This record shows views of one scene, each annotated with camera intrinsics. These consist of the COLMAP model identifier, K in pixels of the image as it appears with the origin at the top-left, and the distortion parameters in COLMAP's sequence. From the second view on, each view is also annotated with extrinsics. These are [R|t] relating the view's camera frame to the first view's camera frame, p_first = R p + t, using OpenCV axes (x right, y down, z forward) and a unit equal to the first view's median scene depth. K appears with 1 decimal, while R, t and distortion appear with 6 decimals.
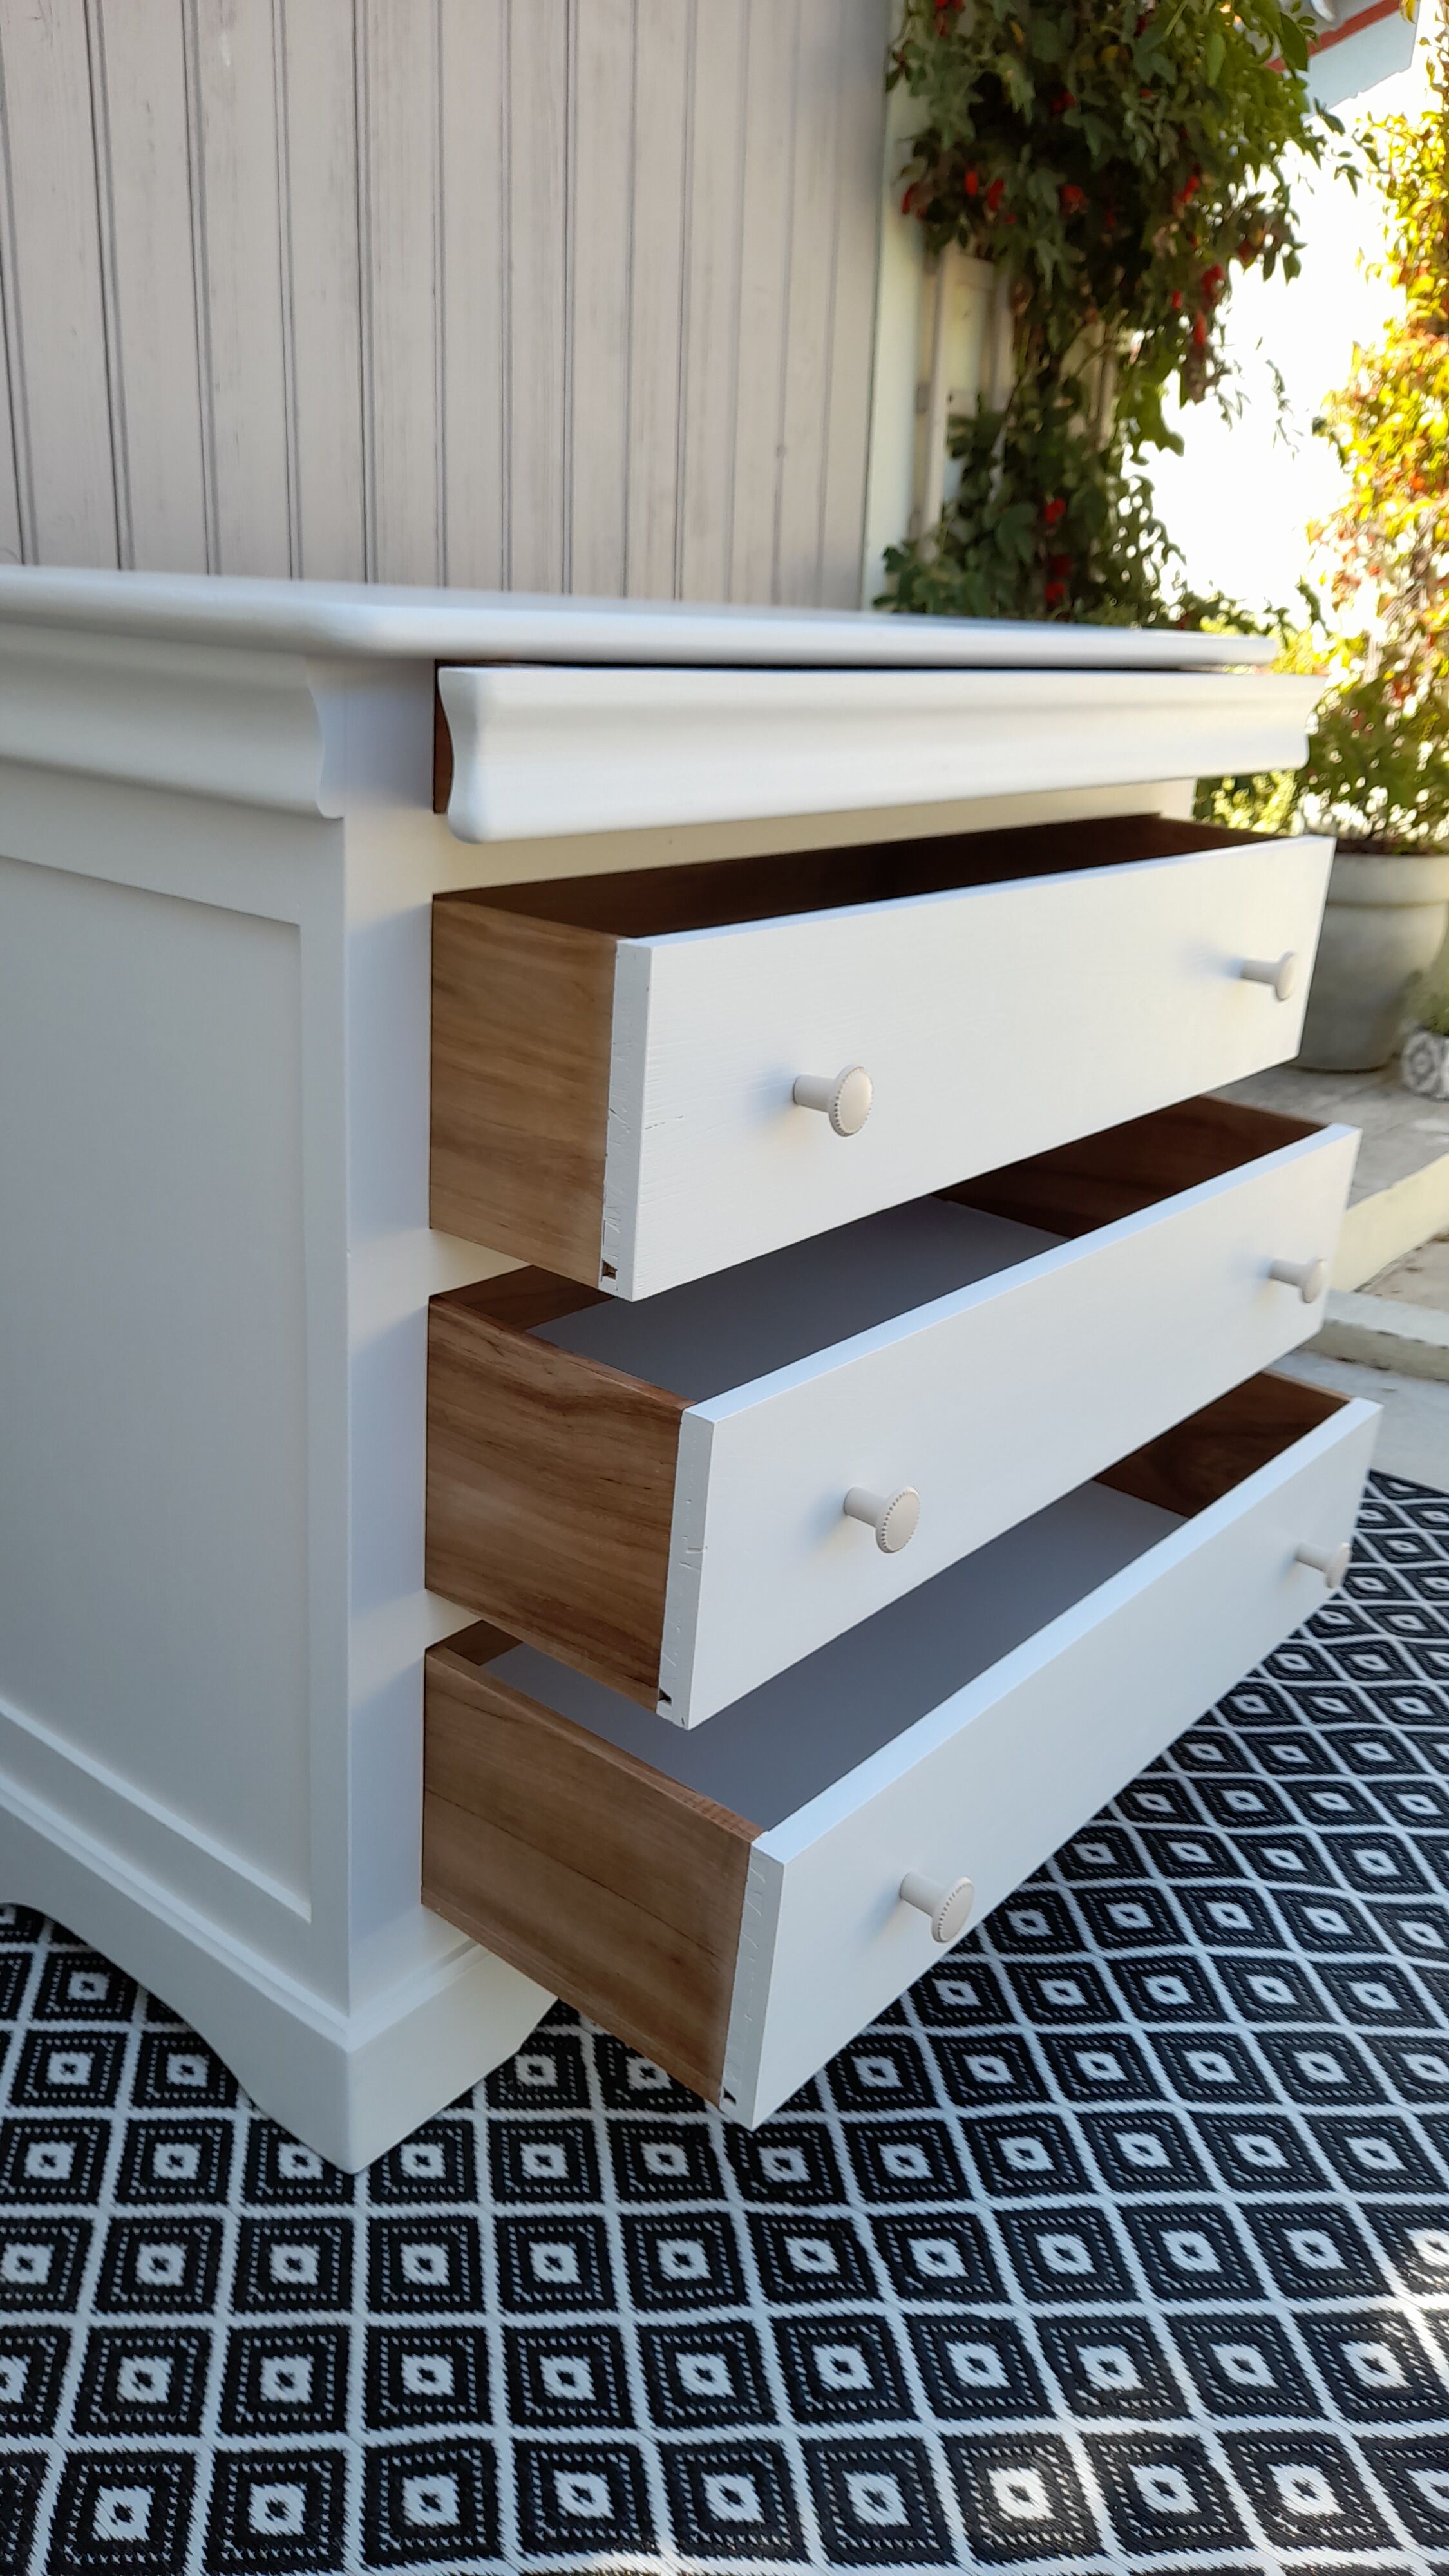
lens RADIAL K [[1910.5, 0, 723.0], [0, 1910.5, 1281.0], [0, 0, 1]] dist [0.004551, -0.011572]
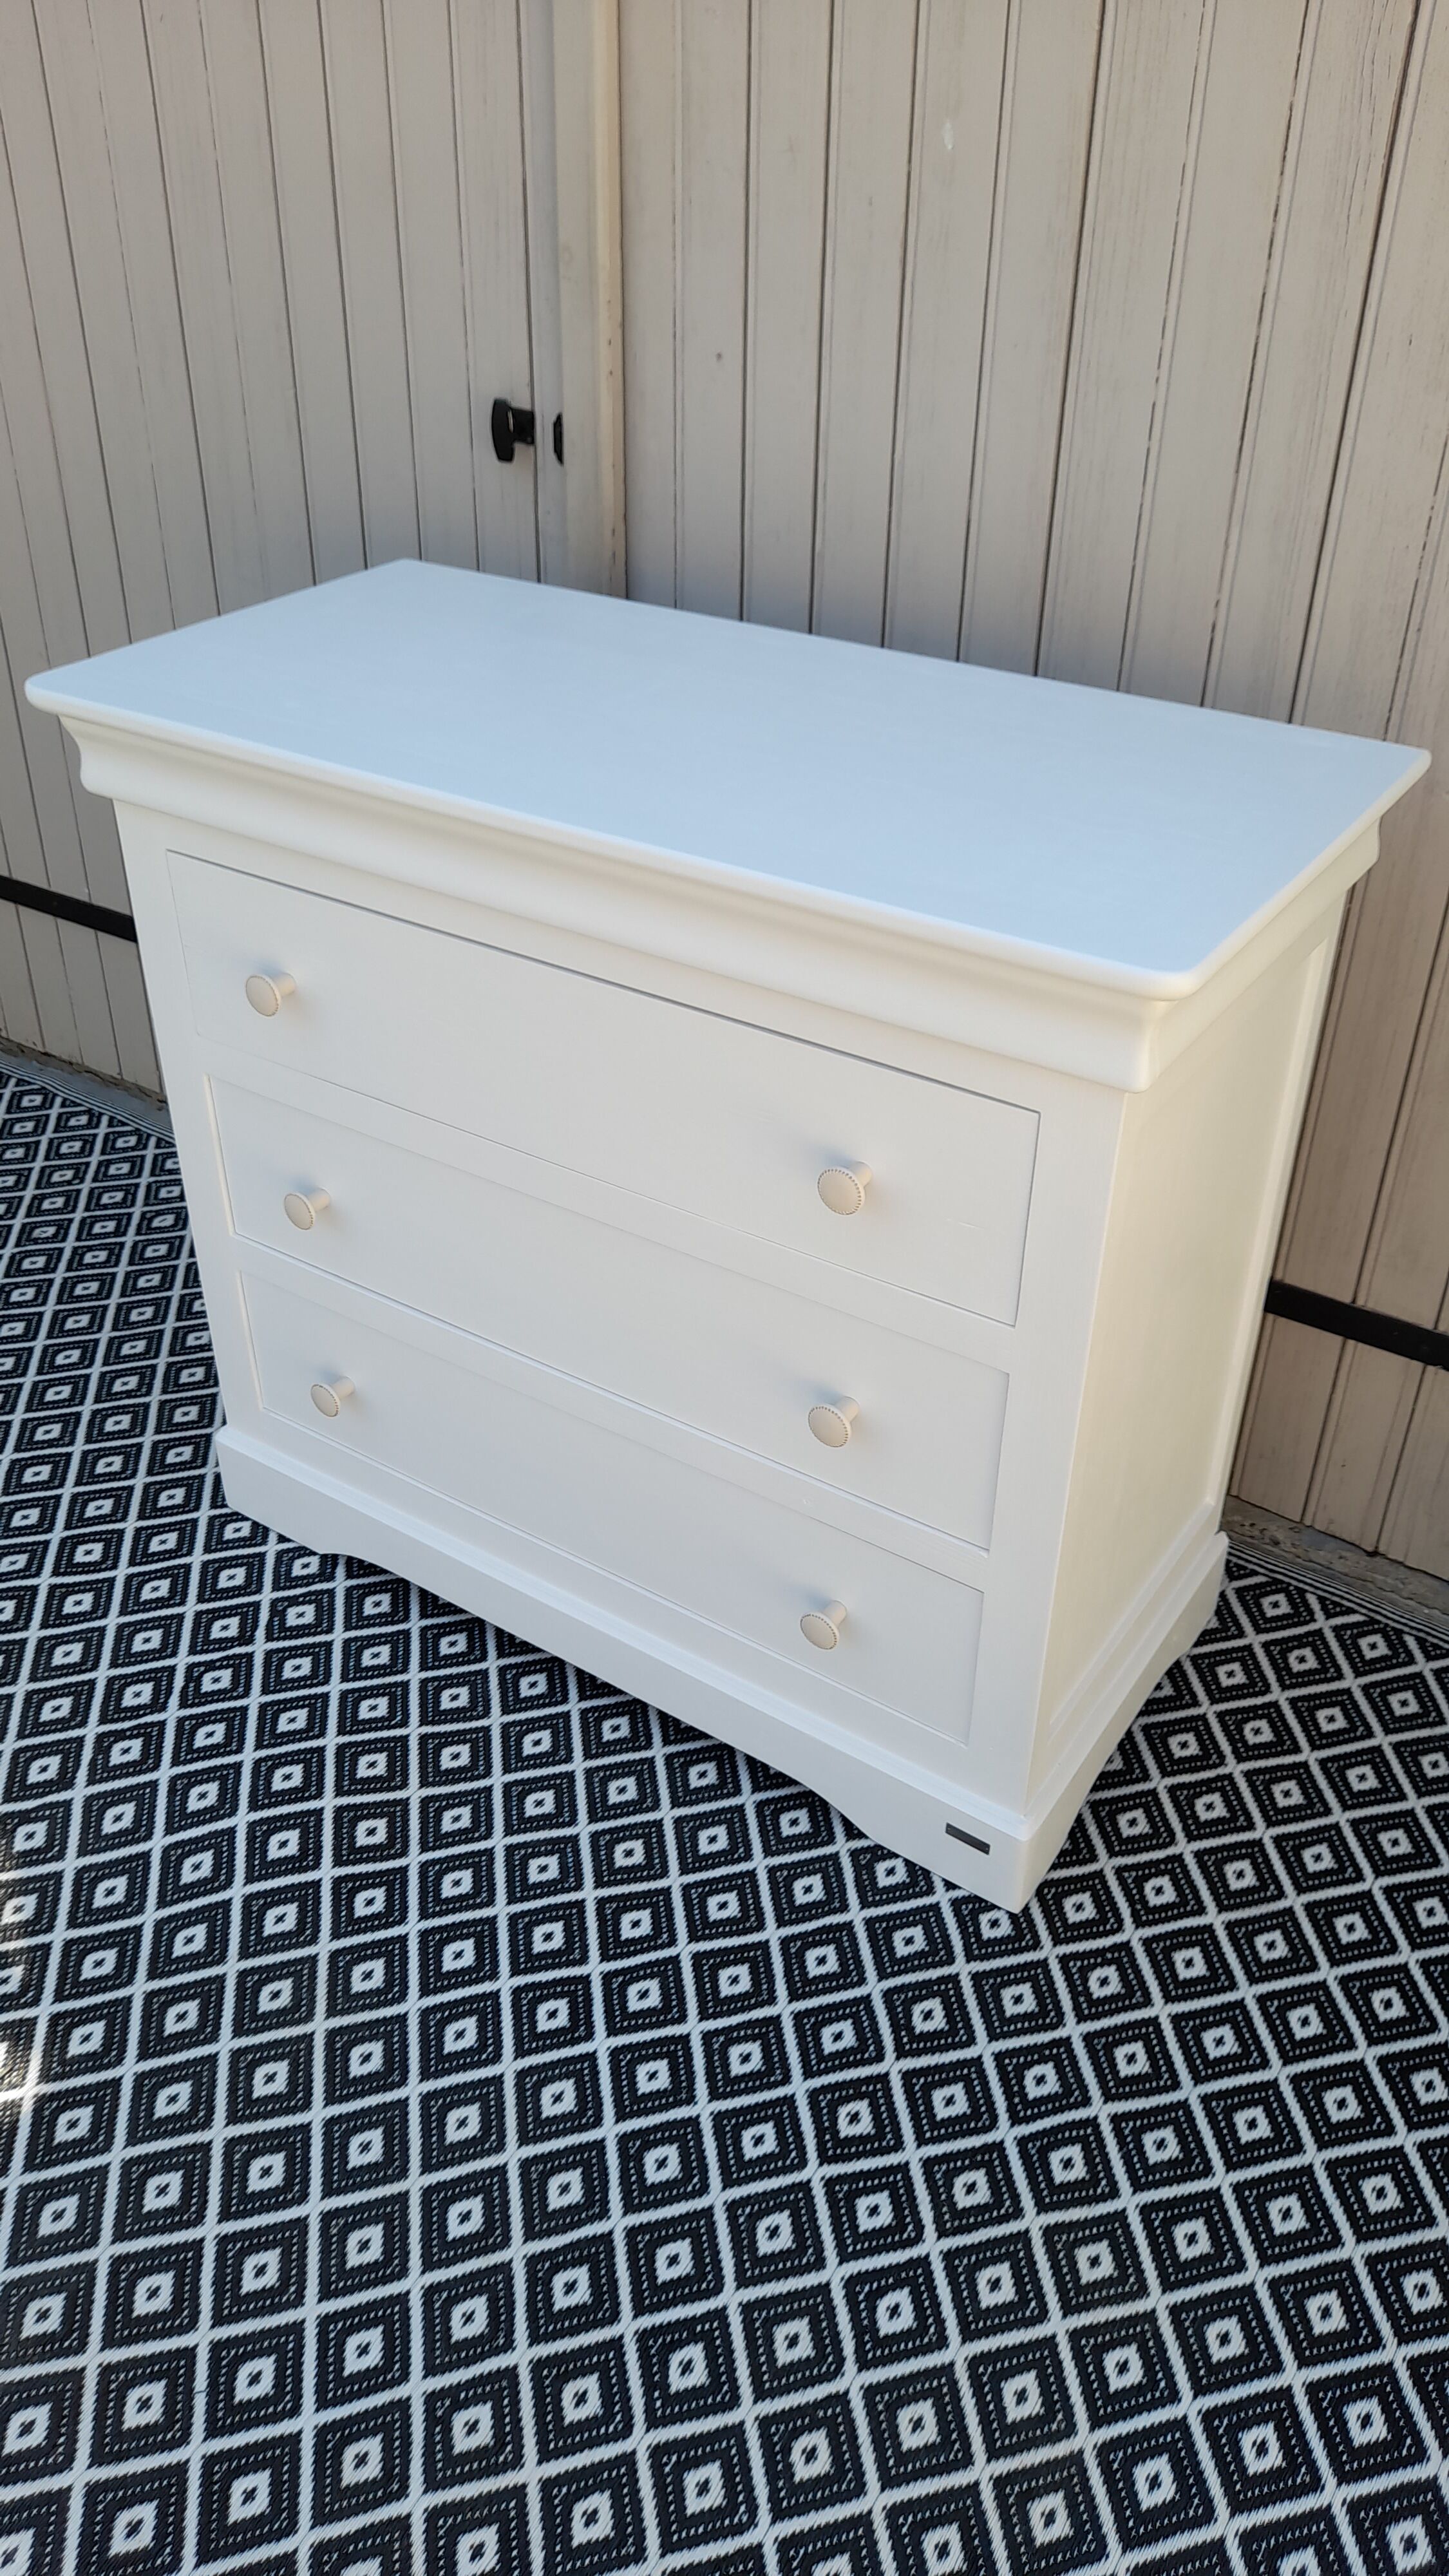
lens RADIAL K [[1888.3, 0, 724.5], [0, 1888.3, 1288.0], [0, 0, 1]] dist [0.011670, -0.010277]
pose [[0.084408, 0.518201, -0.851083, 1.265187], [-0.339591, 0.817958, 0.464352, -0.692834], [0.936778, 0.249825, 0.245019, 0.952590]]
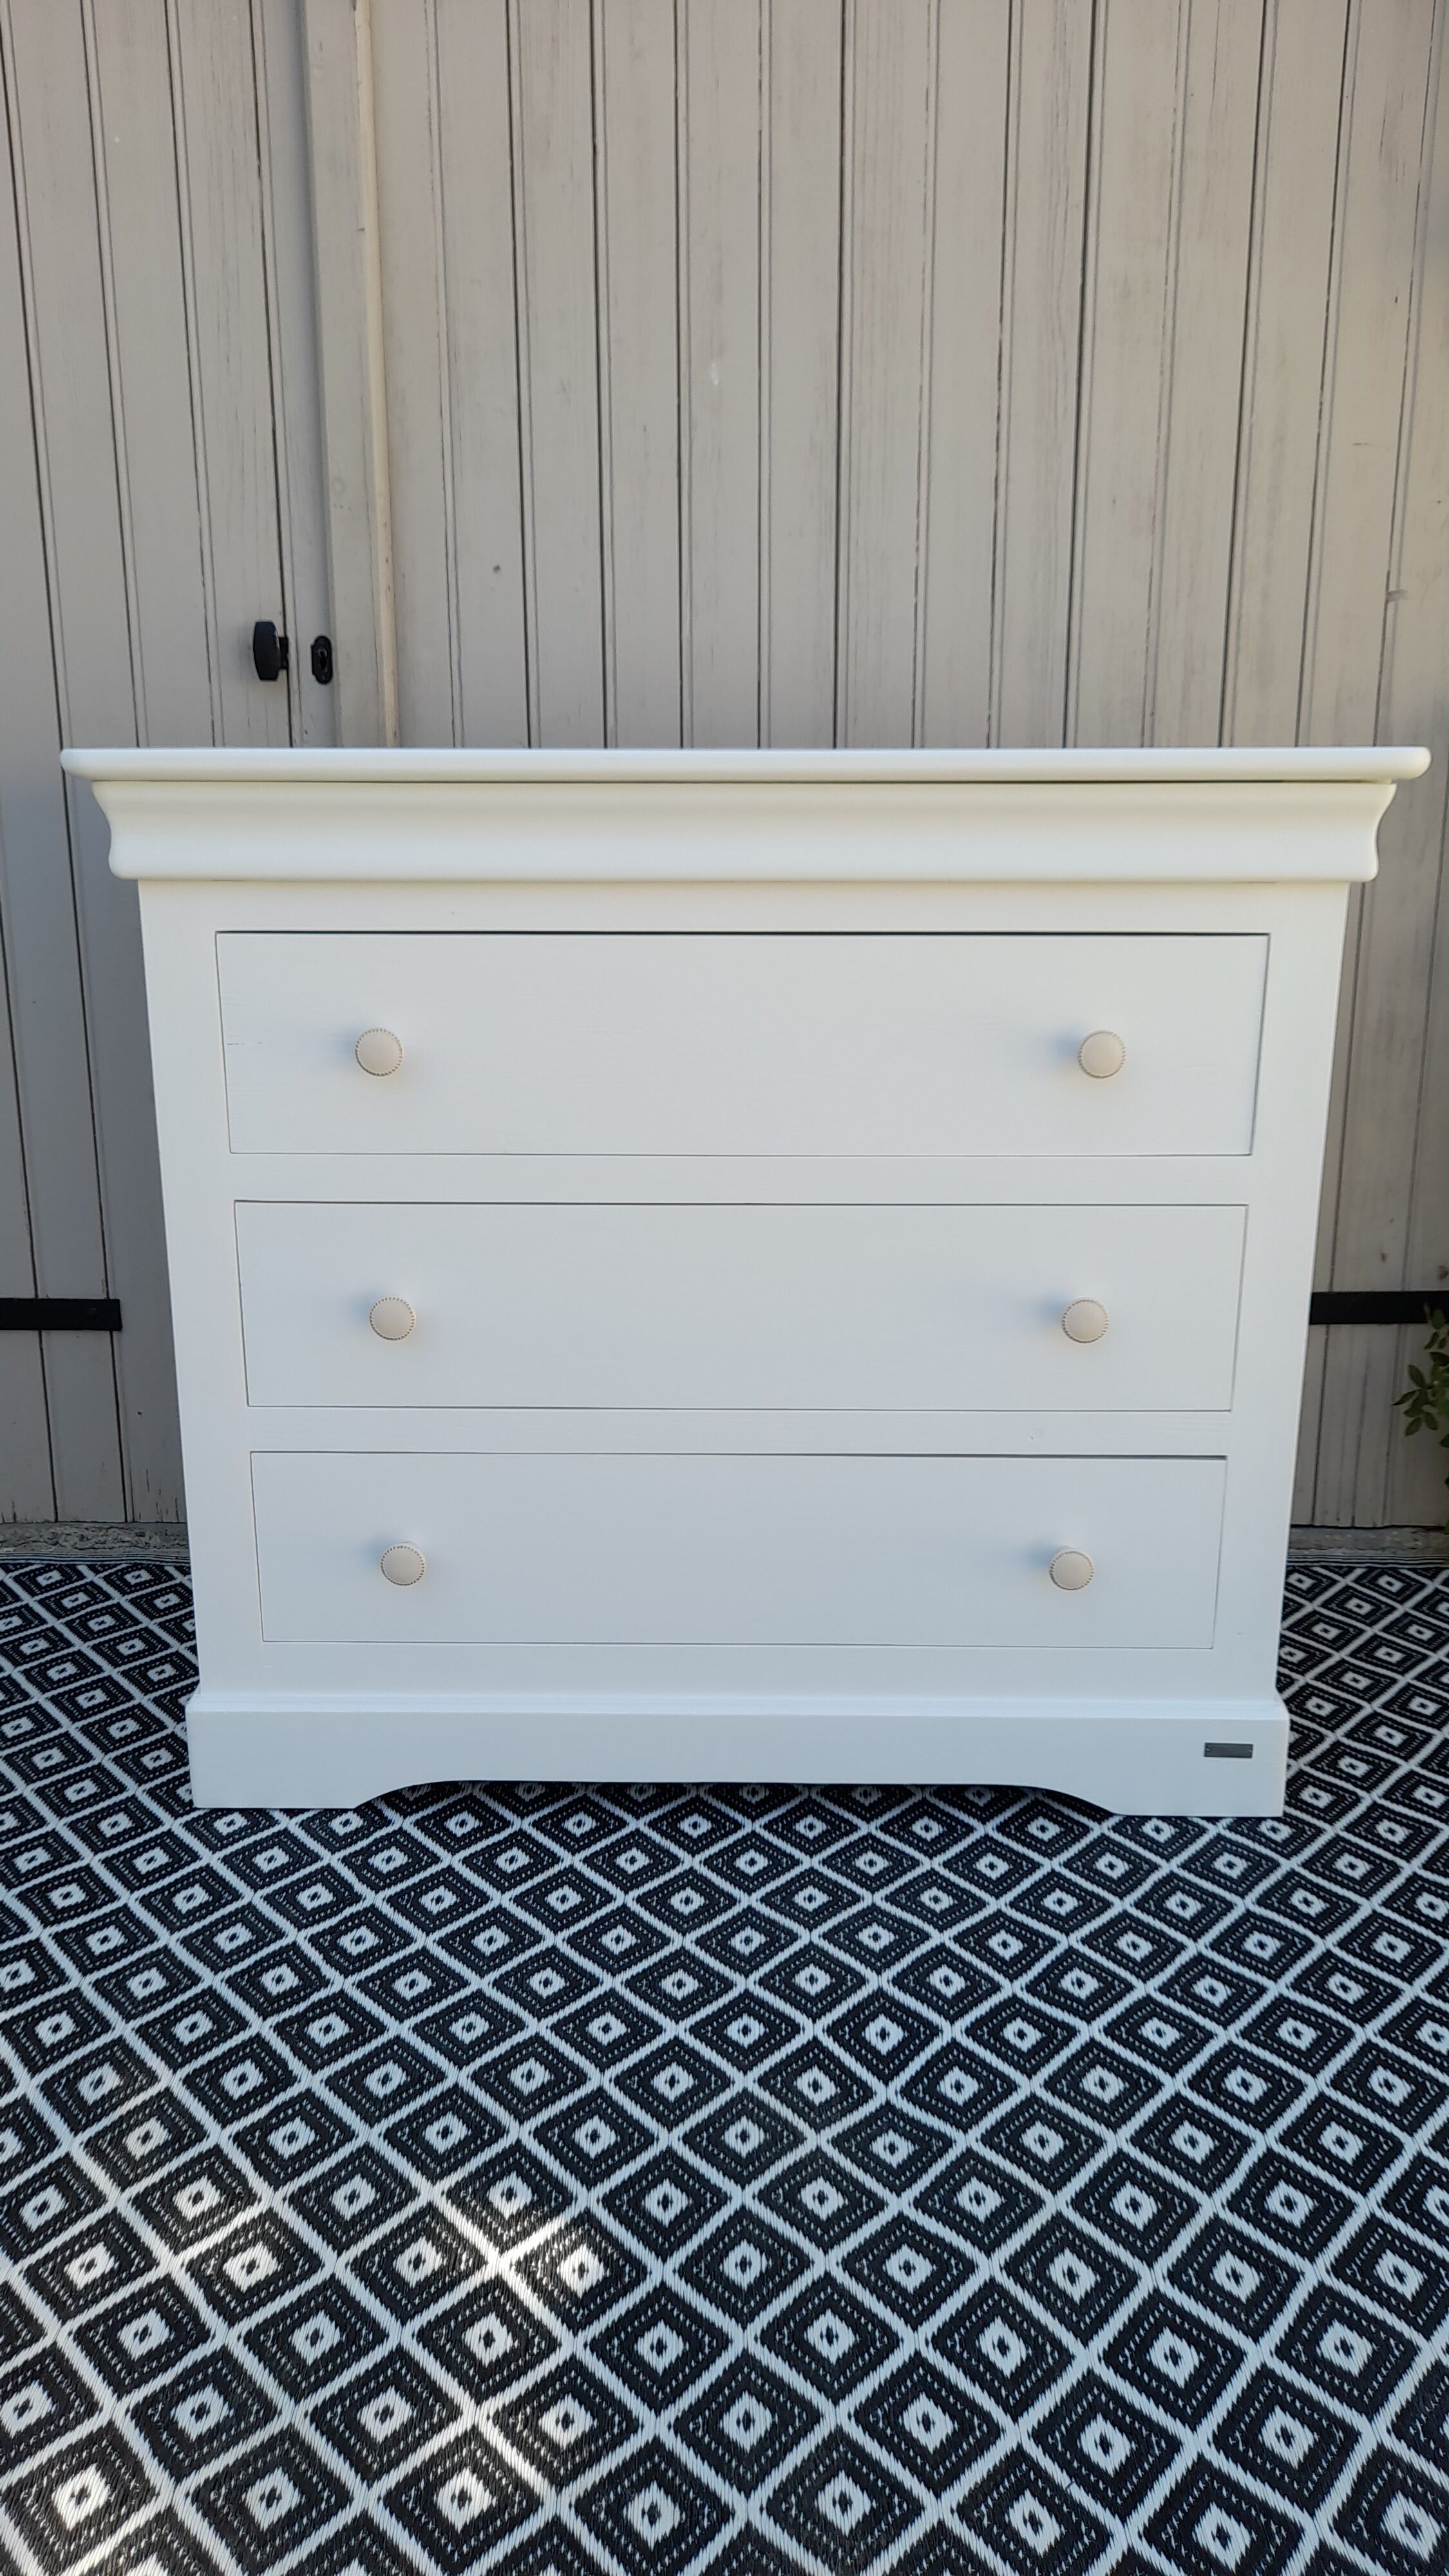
lens RADIAL K [[1912.6, 0, 731.1], [0, 1912.6, 1271.7], [0, 0, 1]] dist [0.011146, 0.001115]
pose [[0.611643, 0.155736, -0.775654, 1.128298], [-0.237313, 0.971401, 0.007905, -0.038235], [0.754702, 0.179237, 0.631109, 0.313486]]
